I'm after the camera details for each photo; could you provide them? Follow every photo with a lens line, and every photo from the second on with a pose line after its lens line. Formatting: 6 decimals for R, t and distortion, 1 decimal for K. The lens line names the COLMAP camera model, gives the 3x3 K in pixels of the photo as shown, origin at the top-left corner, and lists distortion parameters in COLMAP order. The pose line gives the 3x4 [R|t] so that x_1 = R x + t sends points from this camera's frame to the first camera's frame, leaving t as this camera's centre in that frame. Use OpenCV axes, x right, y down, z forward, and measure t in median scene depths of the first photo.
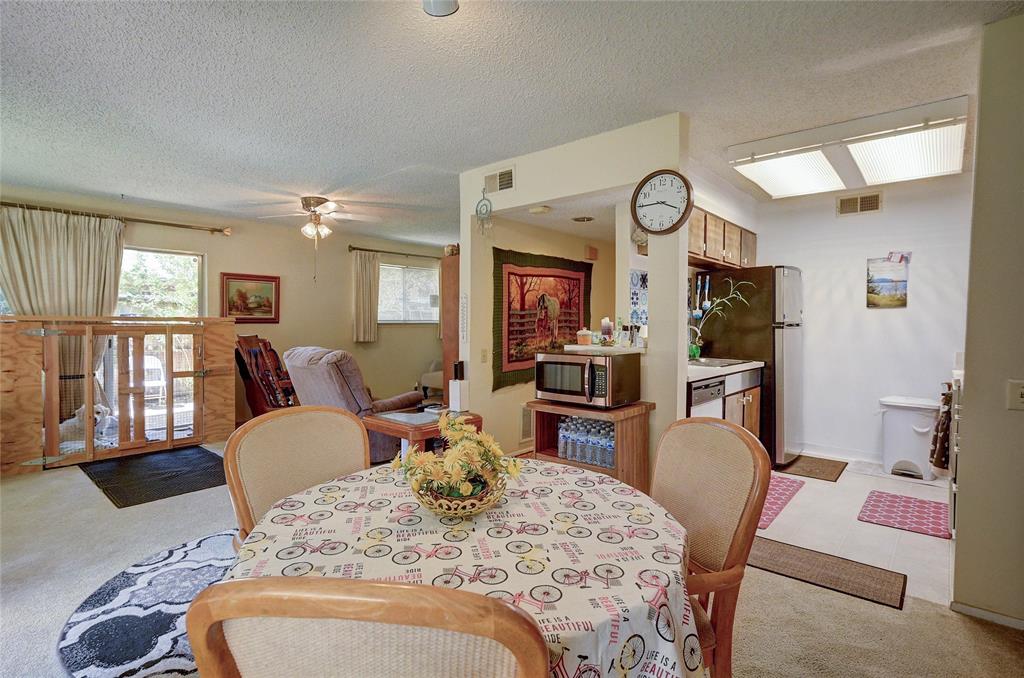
lens RADIAL K [[502.5, 0, 504.8], [0, 502.5, 337.7], [0, 0, 1]] dist [-0.001166, -0.000162]
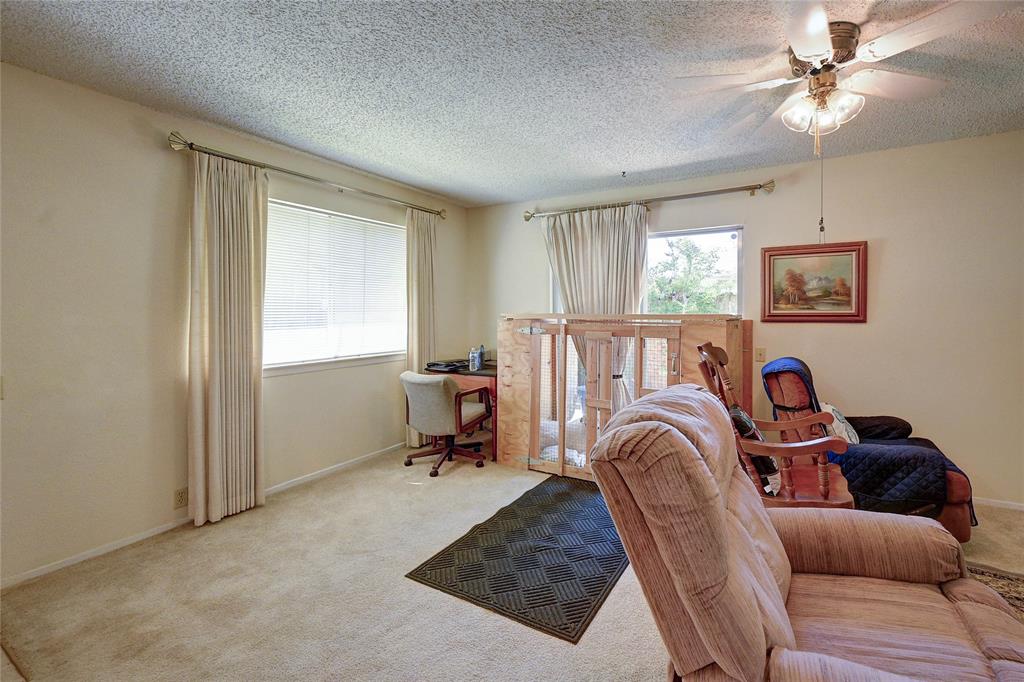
lens RADIAL K [[426.3, 0, 557.7], [0, 426.3, 318.8], [0, 0, 1]] dist [-0.003710, -0.000189]
pose [[0.225504, 0.005841, -0.974225, -0.076037], [-0.030860, 0.999523, -0.001150, -0.029602], [0.973753, 0.030324, 0.225577, 0.734233]]
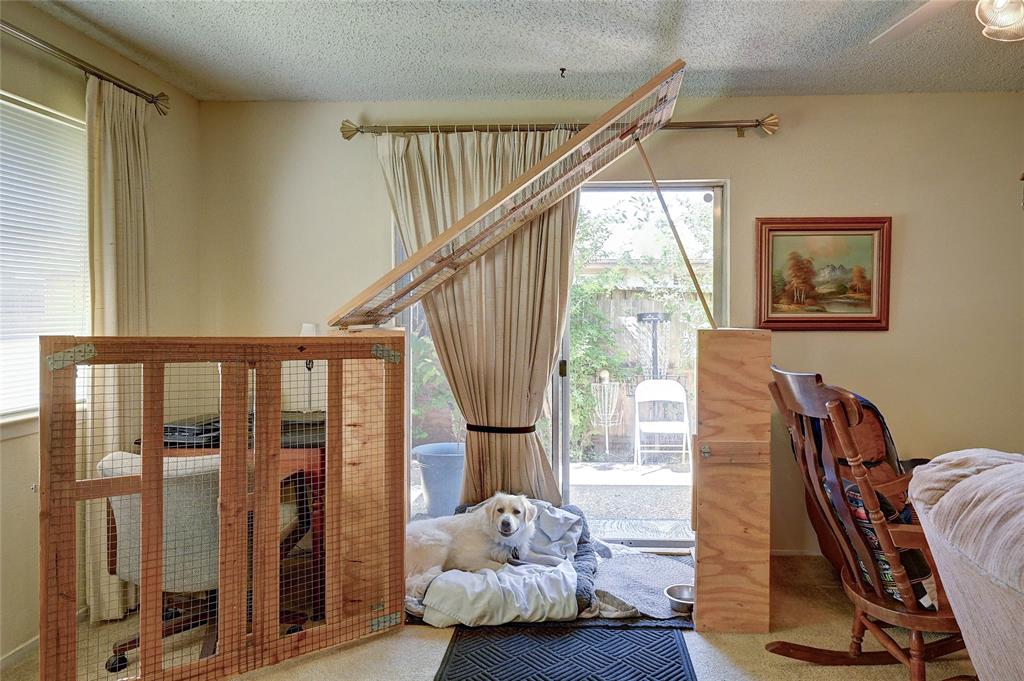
lens RADIAL K [[648.8, 0, 540.8], [0, 648.8, 330.3], [0, 0, 1]] dist [-0.006028, -0.002002]
pose [[0.618276, 0.008940, -0.785910, -0.278919], [-0.021933, 0.999742, -0.005883, -0.026737], [0.785655, 0.020874, 0.618313, 0.600457]]
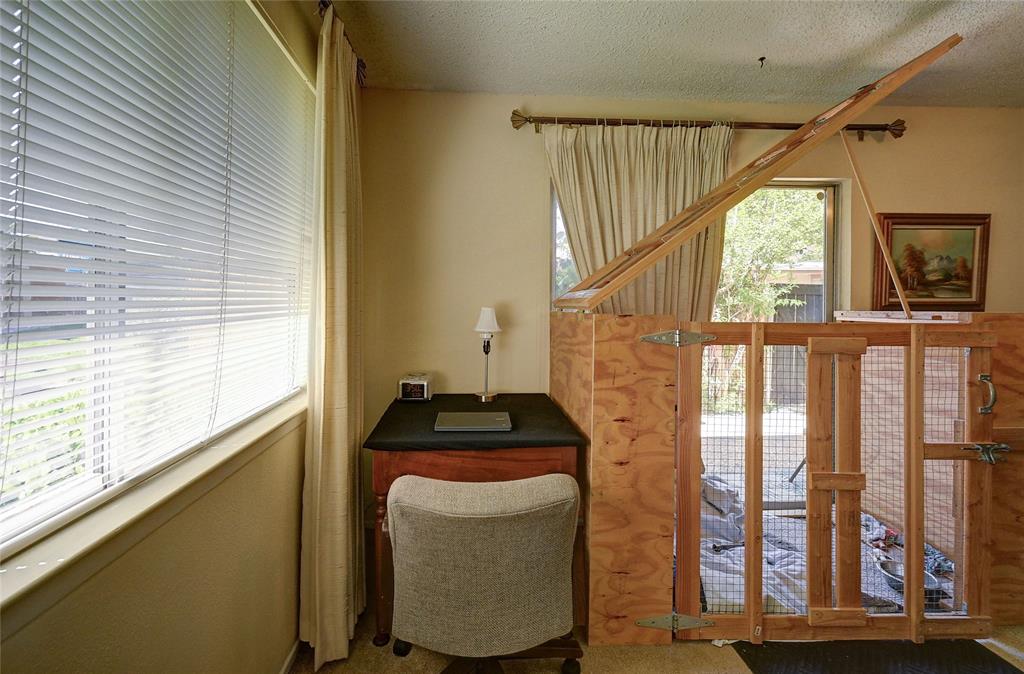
lens RADIAL K [[423.9, 0, 484.3], [0, 423.9, 309.5], [0, 0, 1]] dist [0.000292, -0.000040]
pose [[0.691565, -0.001005, -0.722313, -0.650141], [-0.018398, 0.999650, -0.019006, -0.021971], [0.722080, 0.026433, 0.691305, 0.517223]]
